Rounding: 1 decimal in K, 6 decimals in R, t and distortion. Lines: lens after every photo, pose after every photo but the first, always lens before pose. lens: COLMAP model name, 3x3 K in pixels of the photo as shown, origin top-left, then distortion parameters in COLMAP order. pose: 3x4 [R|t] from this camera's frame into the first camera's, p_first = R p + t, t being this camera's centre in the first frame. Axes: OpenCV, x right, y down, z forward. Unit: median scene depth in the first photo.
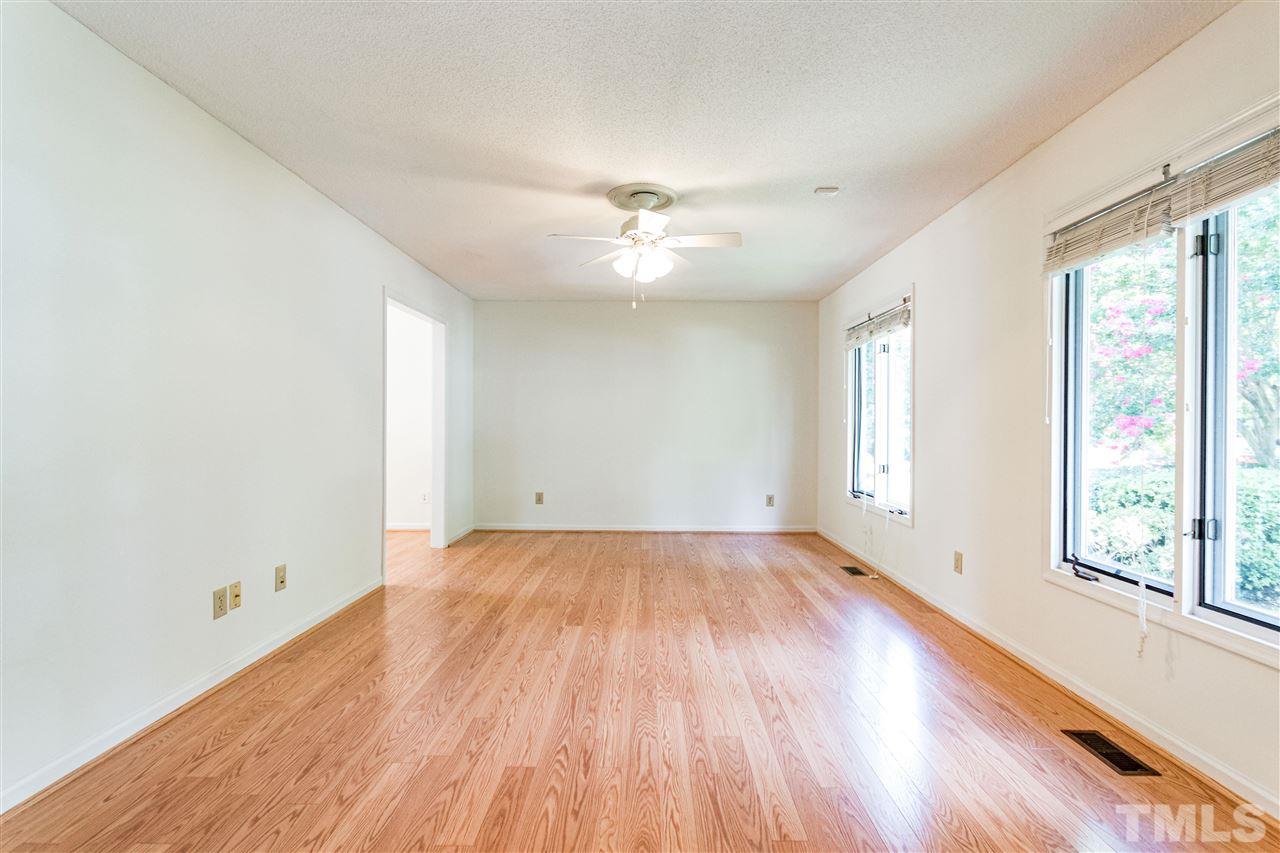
lens RADIAL K [[588.3, 0, 643.5], [0, 588.3, 424.8], [0, 0, 1]] dist [0.001548, -0.002124]
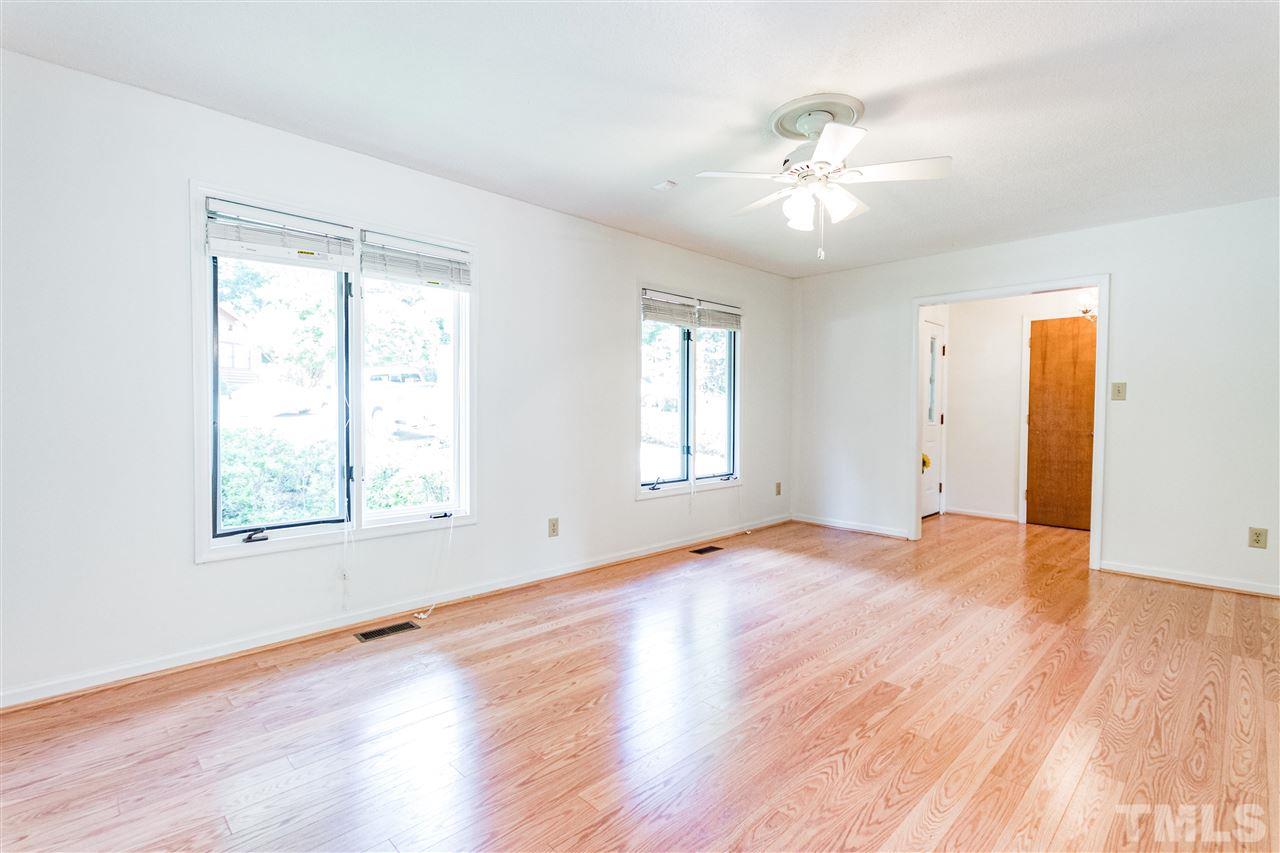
lens RADIAL K [[588.3, 0, 638.6], [0, 588.3, 427.8], [0, 0, 1]] dist [0.001548, -0.002124]
pose [[-0.699679, -0.028251, 0.713898, -0.466296], [-0.007043, 0.999442, 0.032648, 0.001409], [-0.714422, 0.017815, -0.699488, 1.973888]]
